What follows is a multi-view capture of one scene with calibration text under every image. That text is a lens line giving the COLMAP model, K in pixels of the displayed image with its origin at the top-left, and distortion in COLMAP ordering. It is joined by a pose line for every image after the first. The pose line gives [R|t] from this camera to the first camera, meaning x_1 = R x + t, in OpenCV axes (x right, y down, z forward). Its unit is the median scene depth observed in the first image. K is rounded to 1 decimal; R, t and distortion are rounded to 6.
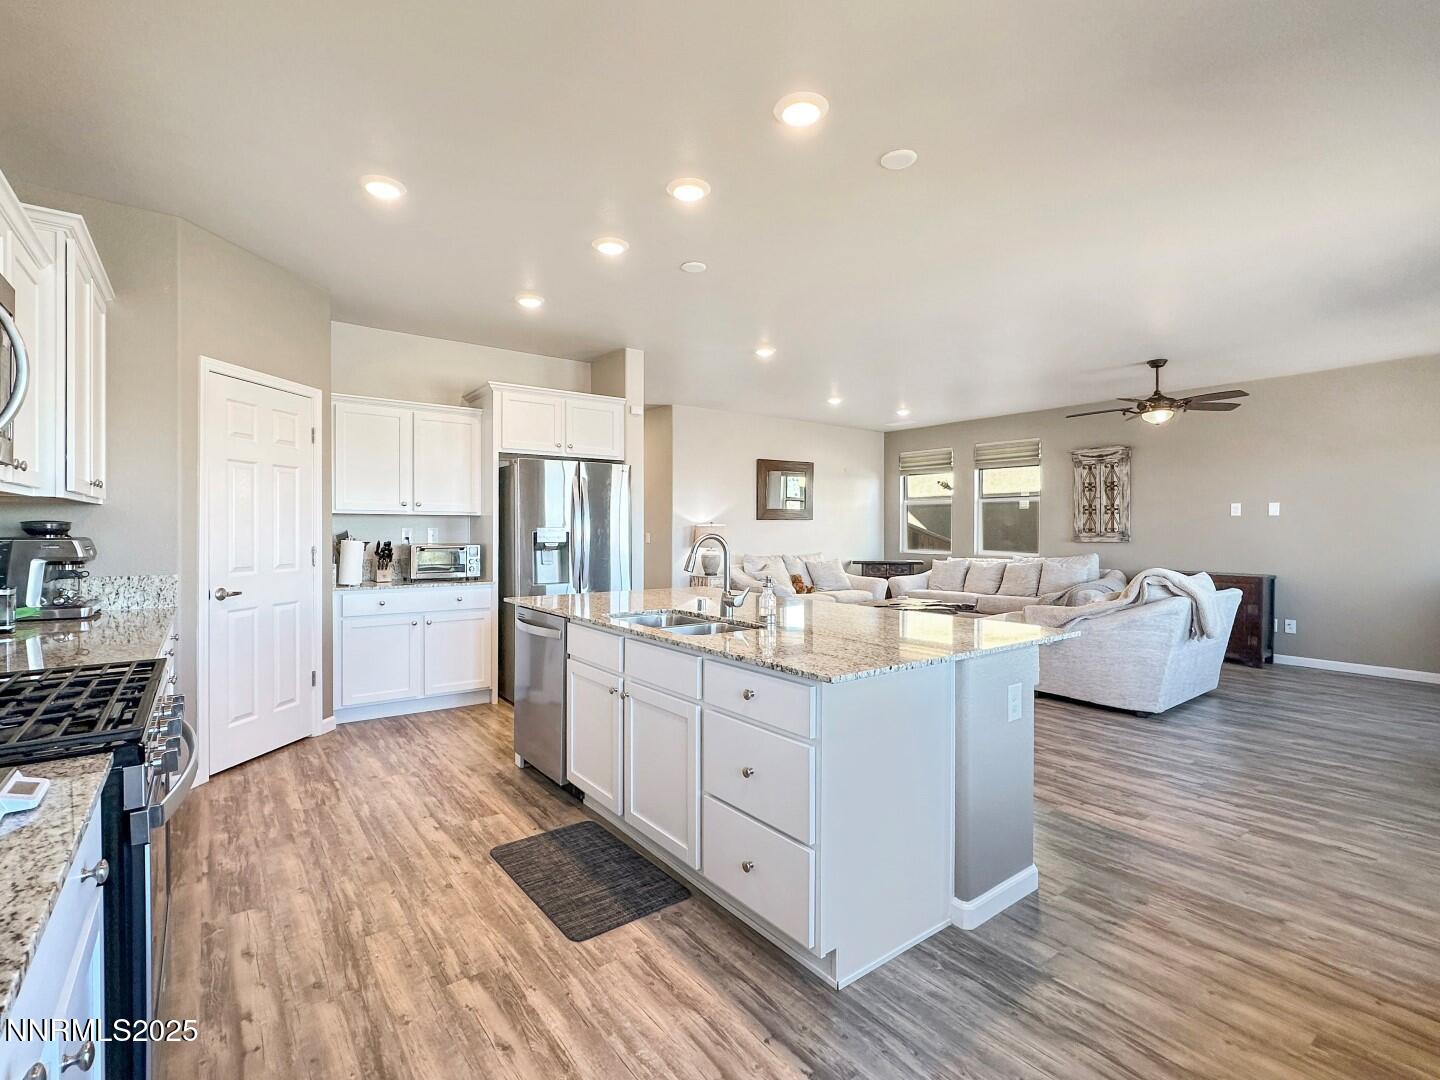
lens RADIAL K [[677.2, 0, 720.0], [0, 677.2, 540.0], [0, 0, 1]] dist [0.001315, 0.000067]
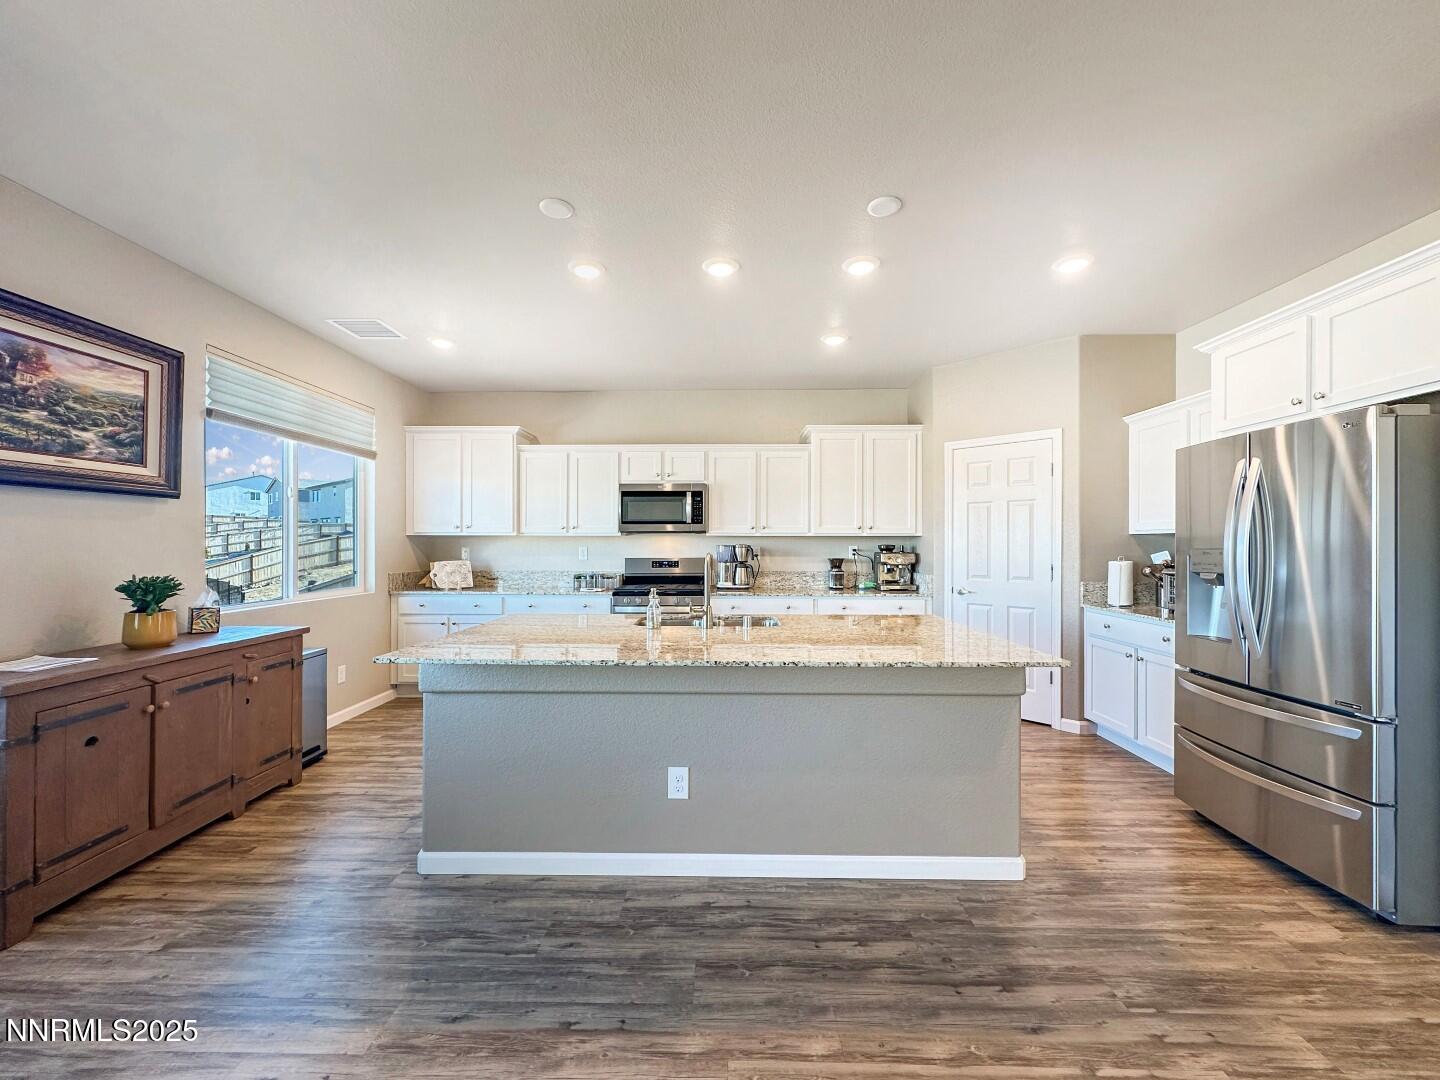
lens RADIAL K [[574.3, 0, 717.8], [0, 574.3, 544.3], [0, 0, 1]] dist [-0.002516, -0.000228]
pose [[-0.615779, -0.004635, -0.787905, 0.415120], [-0.016067, 0.999849, 0.006675, -0.017111], [0.787755, 0.016770, -0.615760, 0.893822]]
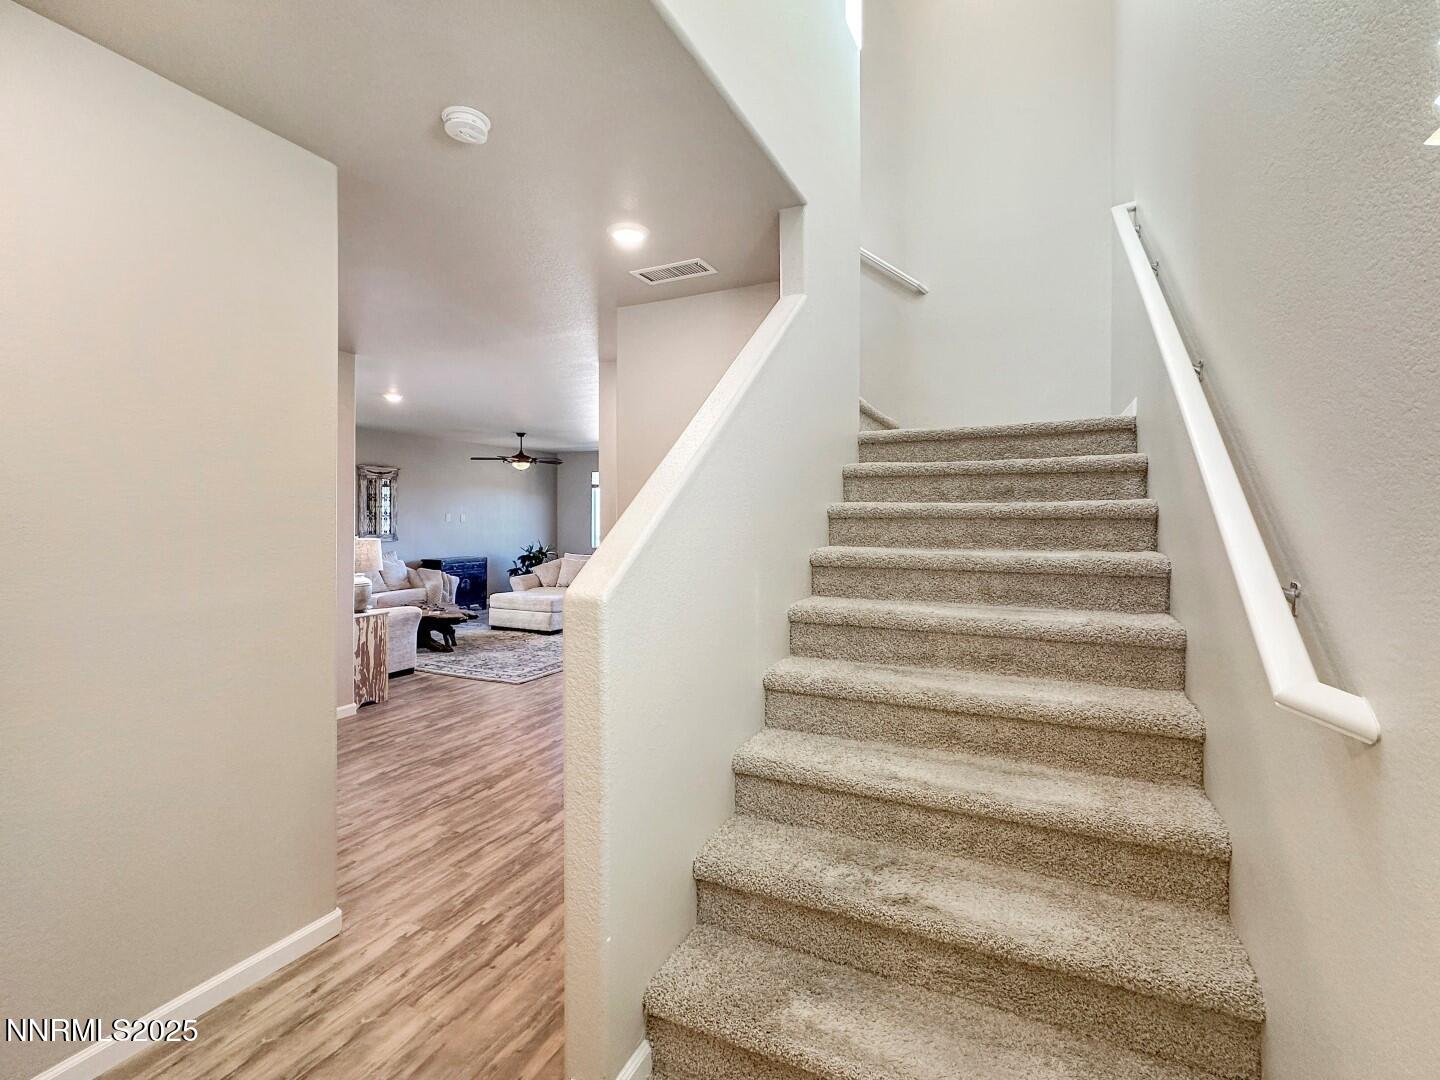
lens RADIAL K [[582.6, 0, 723.1], [0, 582.6, 531.5], [0, 0, 1]] dist [-0.001593, -0.000100]
pose [[-0.491497, -0.023832, 0.870553, -0.977641], [0.002461, 0.999583, 0.028754, -0.063407], [-0.870876, 0.016275, -0.491233, 1.415804]]
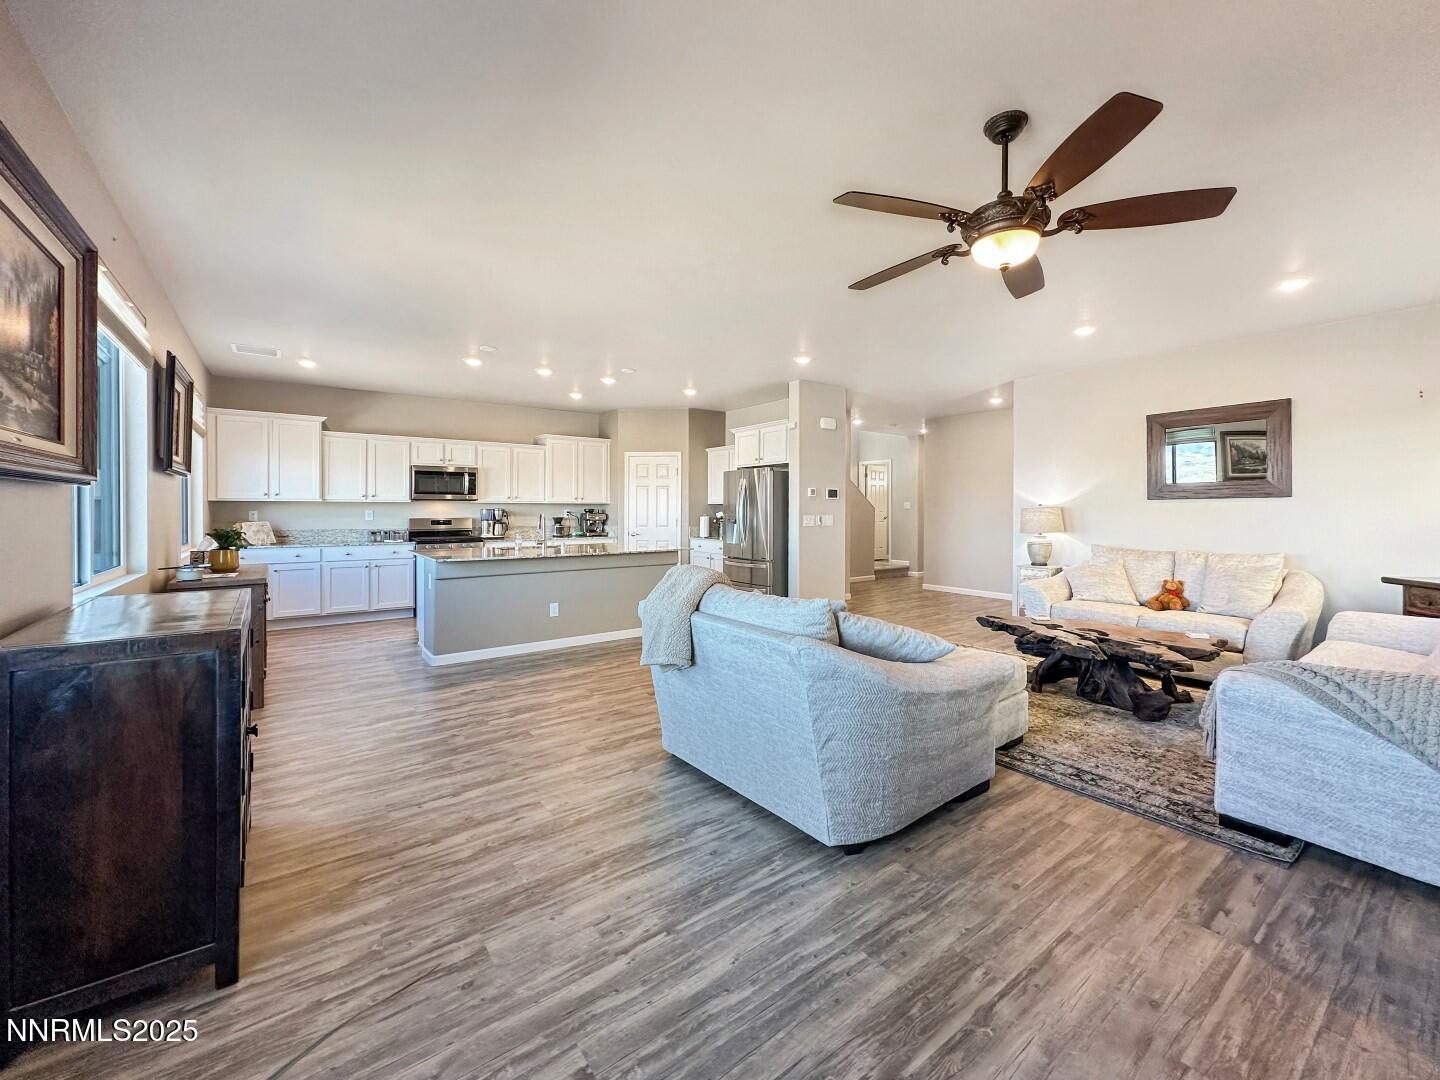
lens RADIAL K [[591.7, 0, 726.7], [0, 591.7, 512.1], [0, 0, 1]] dist [0.000938, 0.000013]
pose [[-0.004803, 0.002038, -0.999986, 1.134065], [-0.018354, 0.999829, 0.002126, -0.015860], [0.999820, 0.018364, -0.004765, 0.915871]]
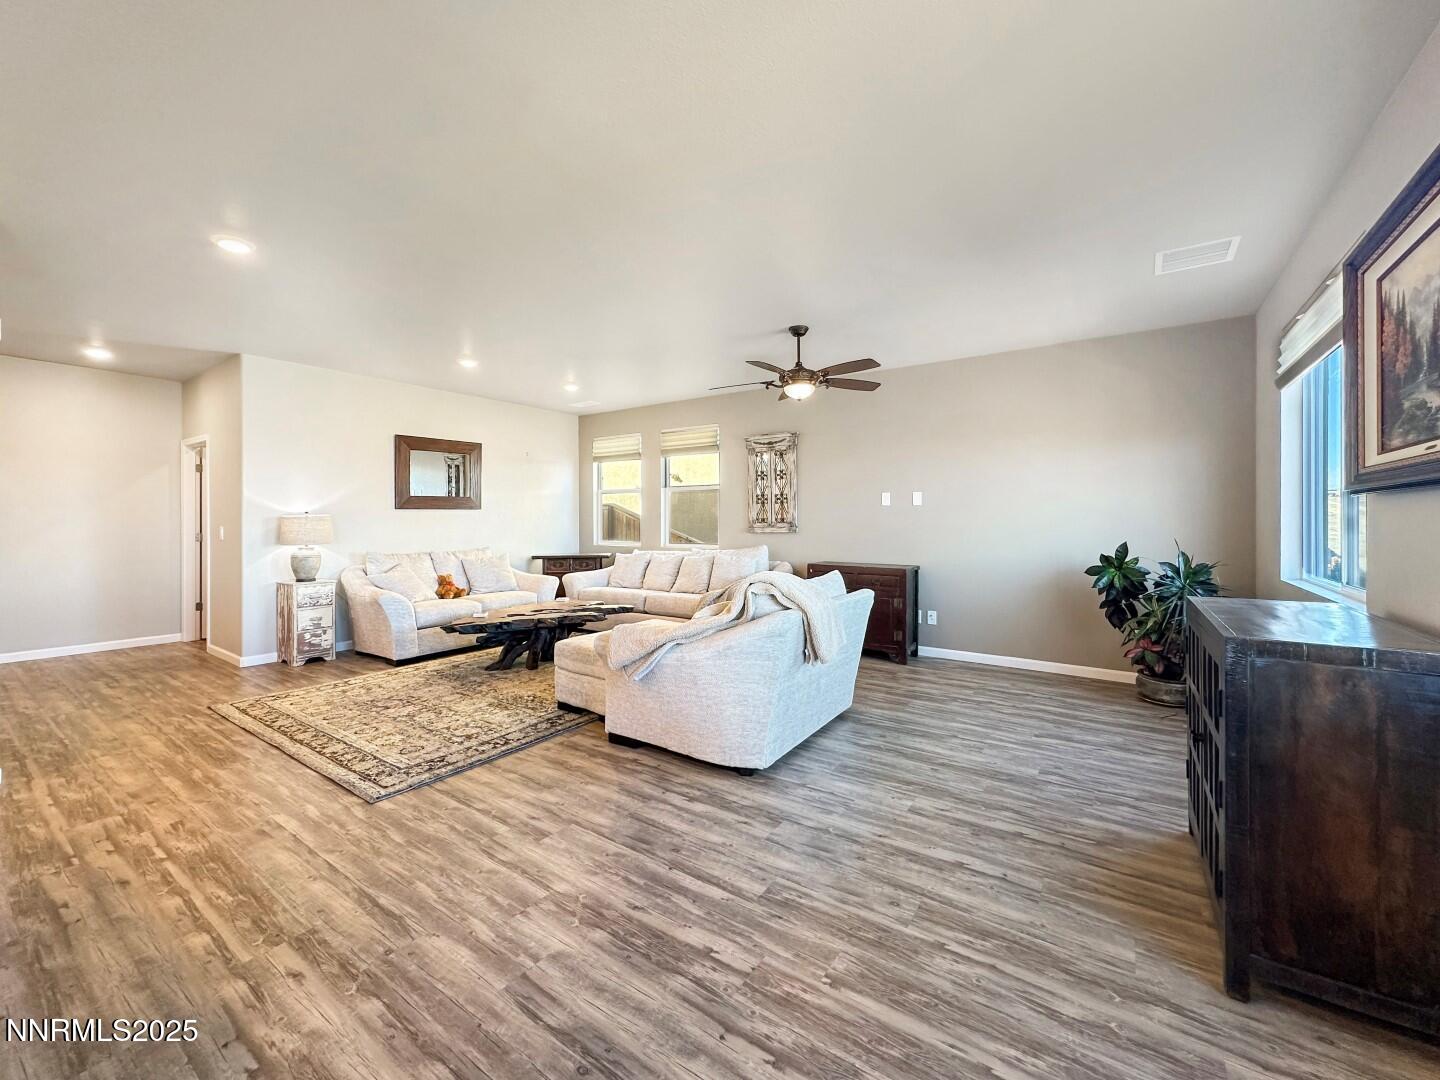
lens RADIAL K [[582.2, 0, 721.5], [0, 582.2, 521.1], [0, 0, 1]] dist [-0.000240, -0.000034]
pose [[0.950379, -0.003754, 0.311071, 0.347270], [0.007649, 0.999907, -0.011304, -0.006842], [-0.310999, 0.013122, 0.950320, 0.348660]]
